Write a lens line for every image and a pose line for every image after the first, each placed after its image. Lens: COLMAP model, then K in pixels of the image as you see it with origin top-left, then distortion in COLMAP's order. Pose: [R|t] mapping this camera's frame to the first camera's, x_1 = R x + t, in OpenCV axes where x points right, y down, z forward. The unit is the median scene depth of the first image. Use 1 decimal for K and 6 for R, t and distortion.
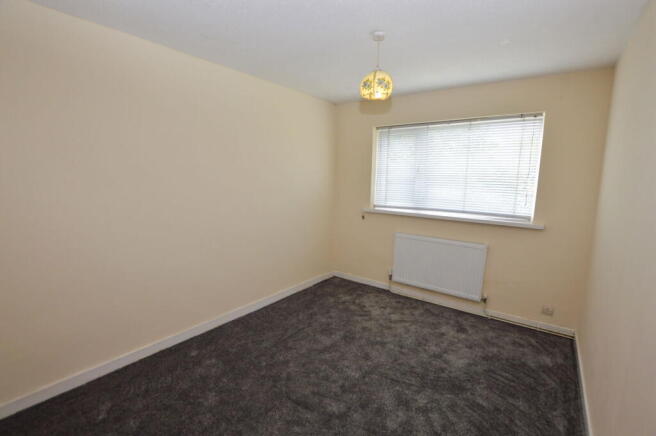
lens RADIAL K [[294.3, 0, 325.8], [0, 294.3, 216.4], [0, 0, 1]] dist [-0.032010, 0.000818]
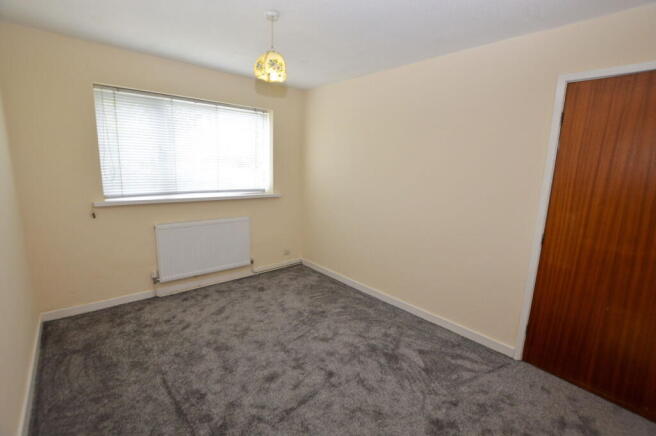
lens RADIAL K [[294.3, 0, 333.7], [0, 294.3, 219.3], [0, 0, 1]] dist [-0.032010, 0.000818]
pose [[0.194405, -0.187433, 0.962848, -0.558777], [0.103094, 0.980043, 0.169965, -0.060895], [-0.975489, 0.066222, 0.209848, 0.423940]]
